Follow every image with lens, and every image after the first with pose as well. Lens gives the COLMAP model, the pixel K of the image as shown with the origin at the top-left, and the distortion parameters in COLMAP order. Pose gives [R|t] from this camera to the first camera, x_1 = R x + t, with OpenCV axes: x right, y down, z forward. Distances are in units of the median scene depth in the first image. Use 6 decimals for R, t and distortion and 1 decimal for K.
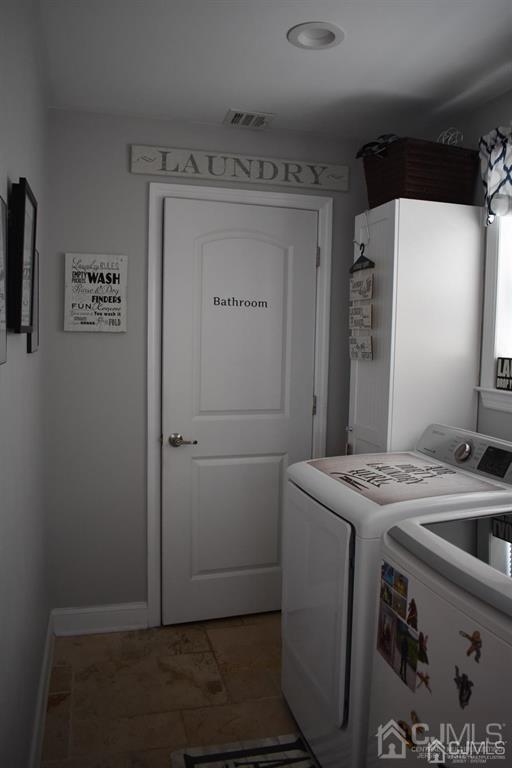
lens RADIAL K [[599.2, 0, 256.0], [0, 599.2, 384.0], [0, 0, 1]] dist [-0.092117, 0.009136]
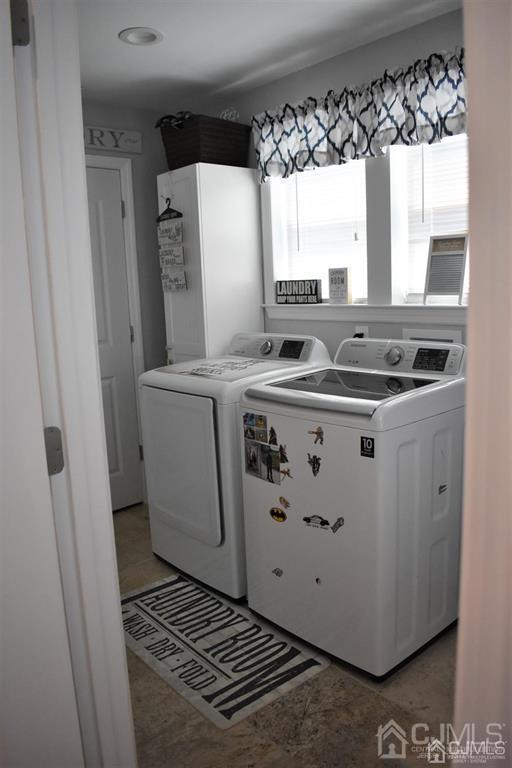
lens RADIAL K [[599.2, 0, 256.0], [0, 599.2, 384.0], [0, 0, 1]] dist [-0.092117, 0.009136]
pose [[0.898990, -0.129106, 0.418508, -0.247210], [0.095089, 0.990307, 0.101243, 0.047360], [-0.427523, -0.051221, 0.902552, -0.248598]]
